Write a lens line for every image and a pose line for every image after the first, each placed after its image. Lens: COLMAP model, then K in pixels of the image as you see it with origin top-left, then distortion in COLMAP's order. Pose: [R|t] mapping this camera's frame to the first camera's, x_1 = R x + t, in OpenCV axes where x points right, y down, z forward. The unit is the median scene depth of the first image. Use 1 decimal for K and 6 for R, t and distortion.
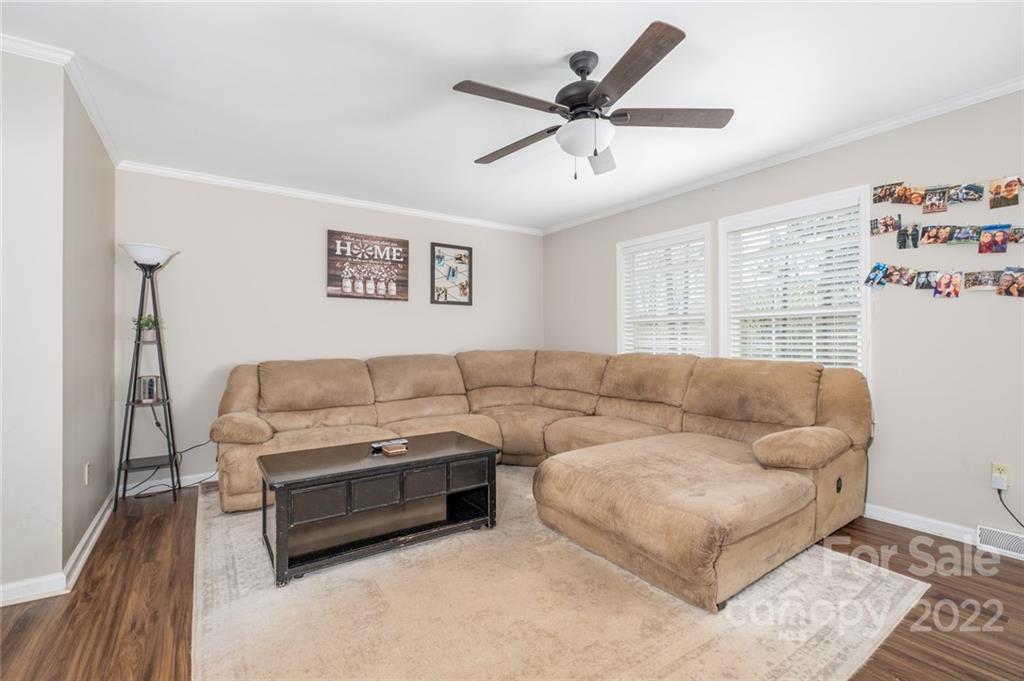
lens RADIAL K [[449.5, 0, 512.9], [0, 449.5, 333.9], [0, 0, 1]] dist [-0.008193, -0.000152]
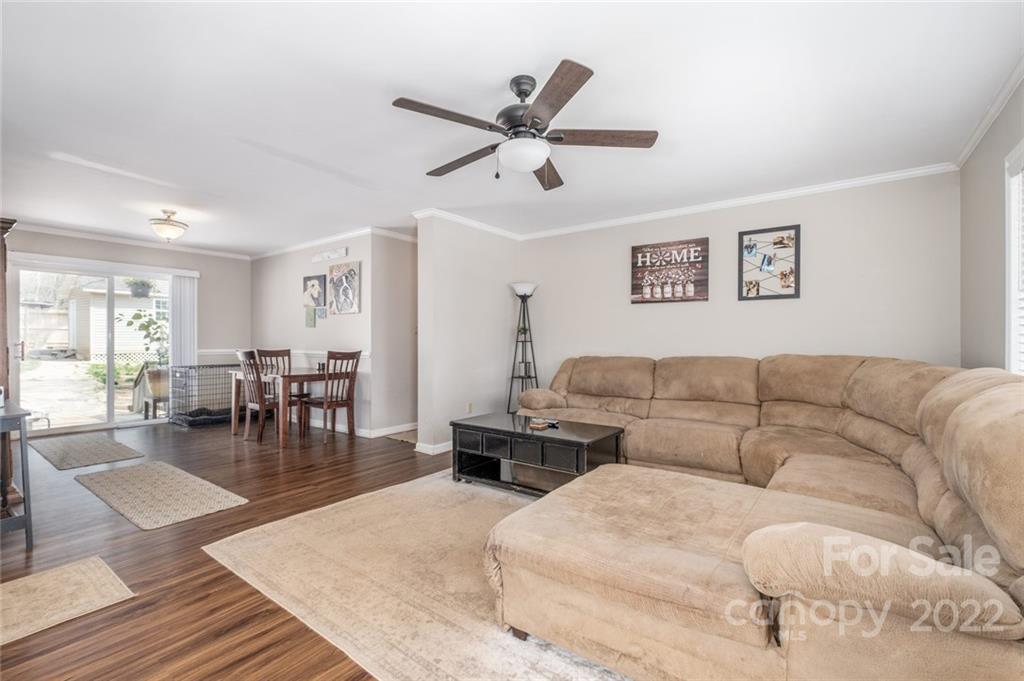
lens RADIAL K [[449.5, 0, 509.0], [0, 449.5, 343.6], [0, 0, 1]] dist [-0.008193, -0.000152]
pose [[0.325655, 0.009783, -0.945438, 0.582684], [0.009051, 0.999868, 0.013464, 0.002244], [0.945445, -0.012942, 0.325524, 0.308244]]
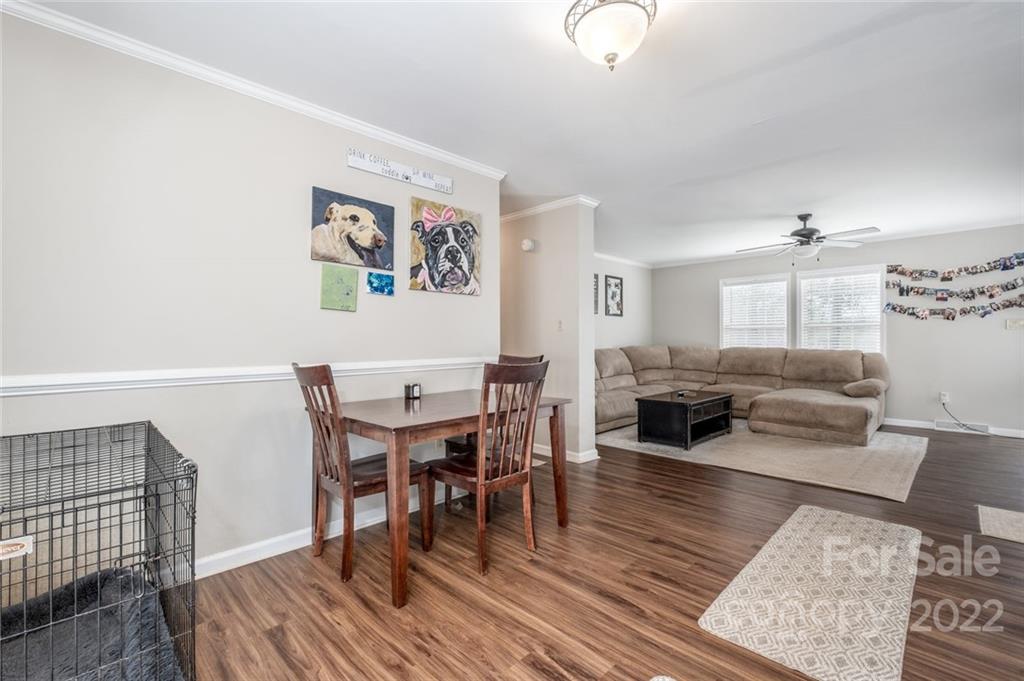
lens RADIAL K [[449.5, 0, 512.1], [0, 449.5, 336.1], [0, 0, 1]] dist [-0.008193, -0.000152]
pose [[0.983267, 0.001679, 0.182162, -0.868238], [-0.002344, 0.999991, 0.003434, -0.001998], [-0.182155, -0.003804, 0.983263, -0.491399]]
